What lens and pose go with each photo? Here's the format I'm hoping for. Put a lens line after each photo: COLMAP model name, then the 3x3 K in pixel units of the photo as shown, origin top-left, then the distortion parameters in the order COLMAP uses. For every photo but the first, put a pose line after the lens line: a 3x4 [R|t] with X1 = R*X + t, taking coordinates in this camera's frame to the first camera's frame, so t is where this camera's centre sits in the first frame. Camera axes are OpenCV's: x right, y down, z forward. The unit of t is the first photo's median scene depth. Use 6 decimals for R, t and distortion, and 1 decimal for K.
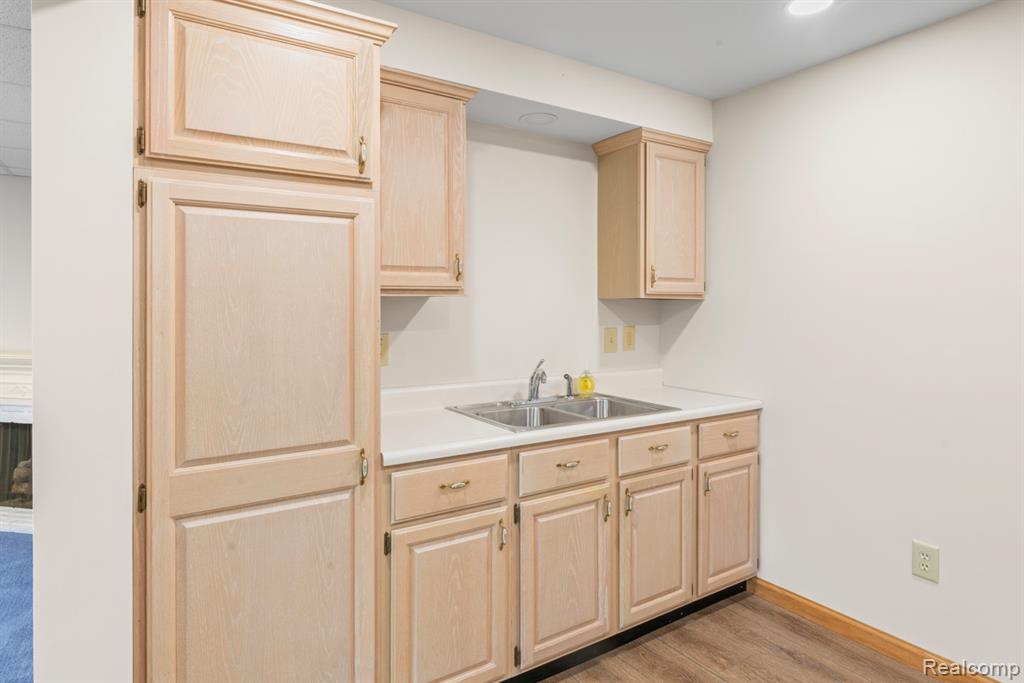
lens RADIAL K [[572.2, 0, 520.3], [0, 572.2, 297.5], [0, 0, 1]] dist [-0.000503, -0.003052]
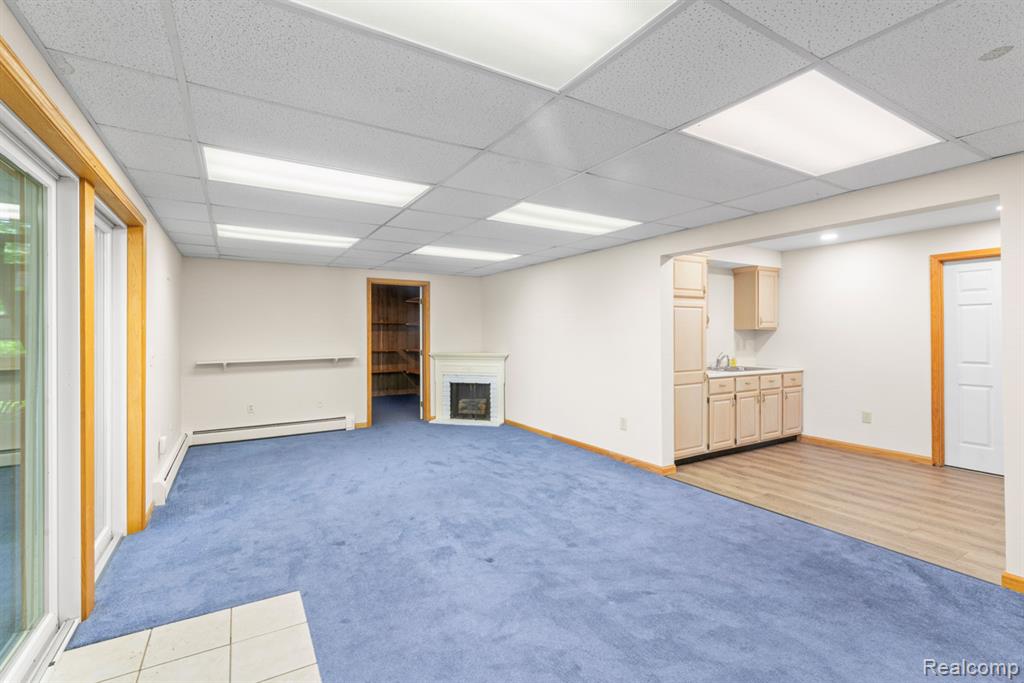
lens RADIAL K [[456.3, 0, 514.2], [0, 456.3, 330.2], [0, 0, 1]] dist [-0.002807, 0.000729]
pose [[0.999038, -0.002384, -0.043791, -0.872350], [0.002779, 0.999956, 0.008975, -0.018005], [0.043768, -0.009088, 0.999000, -1.238263]]
